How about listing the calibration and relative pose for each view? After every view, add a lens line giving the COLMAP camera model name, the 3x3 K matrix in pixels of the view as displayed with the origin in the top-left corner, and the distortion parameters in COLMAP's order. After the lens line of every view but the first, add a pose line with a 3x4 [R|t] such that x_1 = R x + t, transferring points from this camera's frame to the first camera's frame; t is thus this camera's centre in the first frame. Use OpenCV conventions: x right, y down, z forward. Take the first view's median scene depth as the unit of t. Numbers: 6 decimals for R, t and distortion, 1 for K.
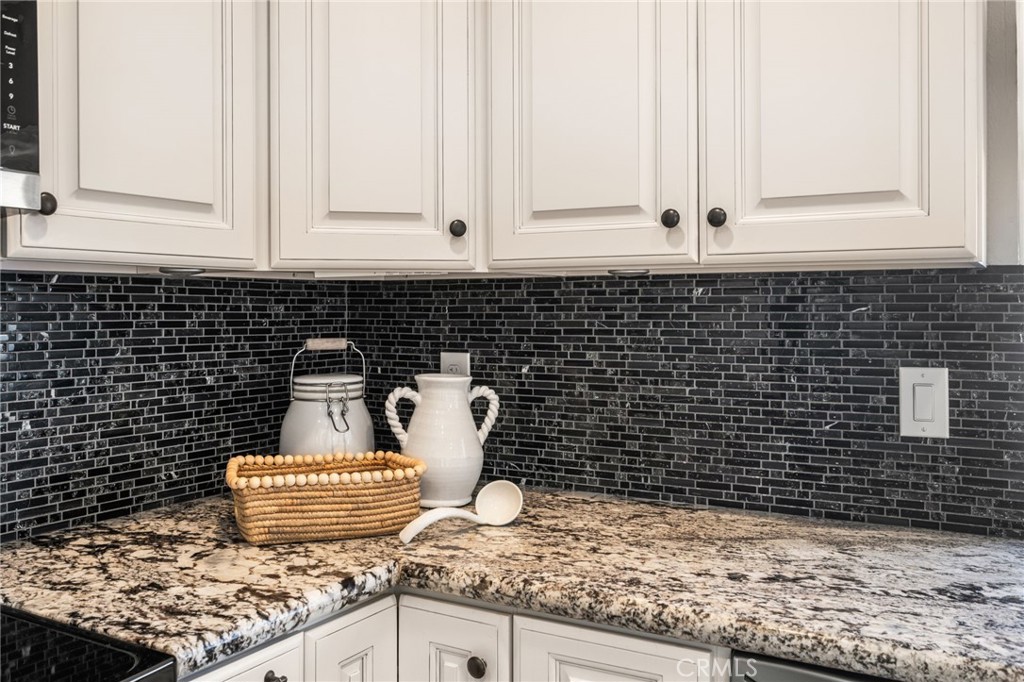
lens RADIAL K [[874.6, 0, 514.0], [0, 874.6, 309.7], [0, 0, 1]] dist [0.005398, 0.002854]
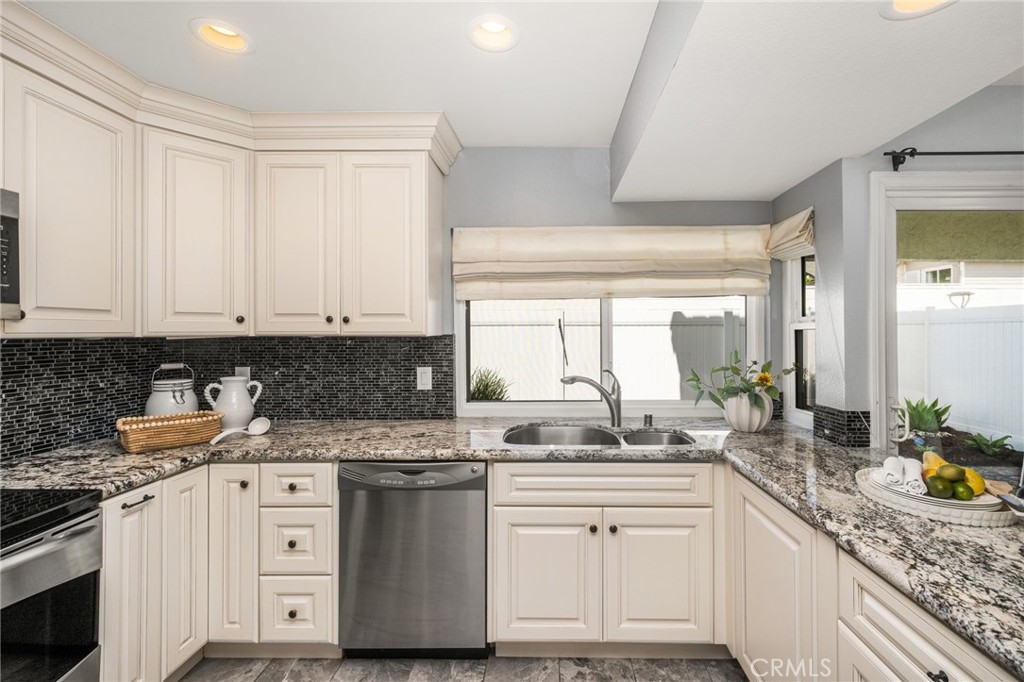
lens RADIAL K [[426.8, 0, 542.5], [0, 426.8, 330.4], [0, 0, 1]] dist [0.001213, 0.000048]
pose [[0.872379, 0.003123, 0.488820, 0.095457], [-0.000056, 0.999980, -0.006287, -0.053898], [-0.488830, 0.005458, 0.872362, -0.509713]]
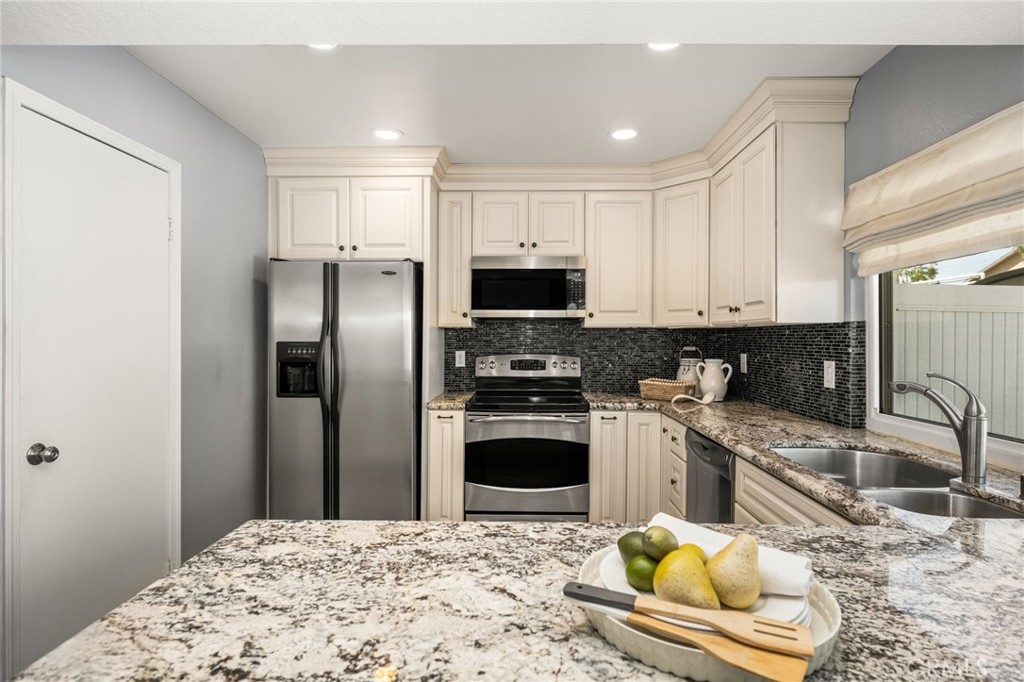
lens RADIAL K [[554.3, 0, 538.0], [0, 554.3, 341.6], [0, 0, 1]] dist [0.000504, -0.000047]
pose [[0.496845, 0.011324, -0.867765, 1.449830], [-0.006273, 0.999936, 0.009457, -0.001912], [0.867816, 0.000745, 0.496884, -0.560808]]
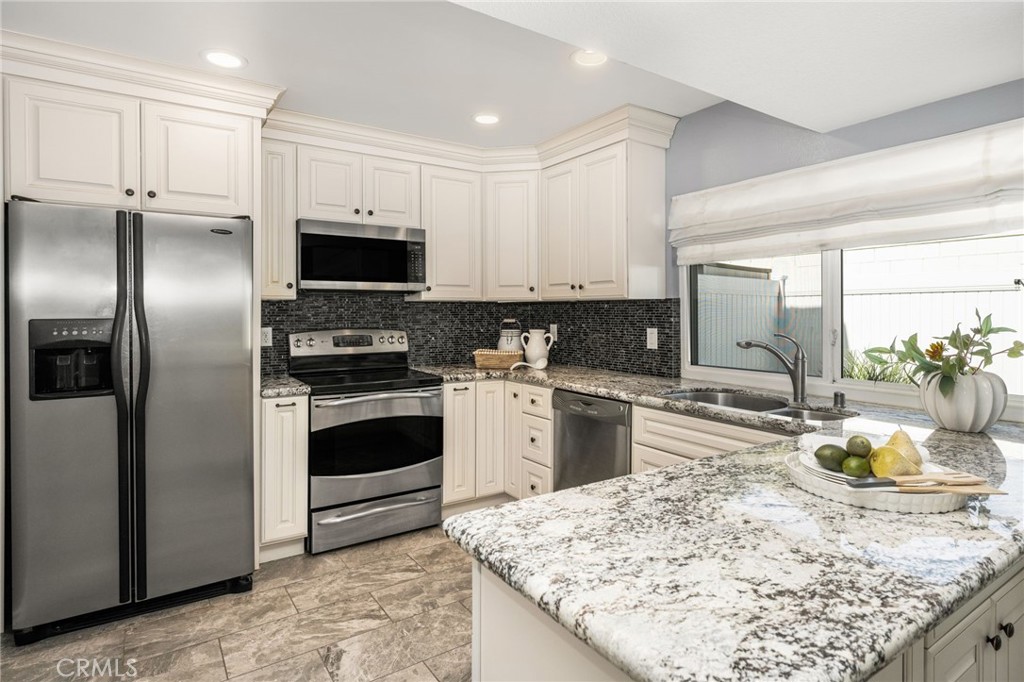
lens RADIAL K [[550.0, 0, 559.1], [0, 550.0, 314.0], [0, 0, 1]] dist [0.002321, 0.000248]
pose [[0.913393, 0.004781, -0.407051, 0.996505], [-0.002657, 0.999980, 0.005783, -0.001199], [0.407070, -0.004201, 0.913387, -1.082708]]
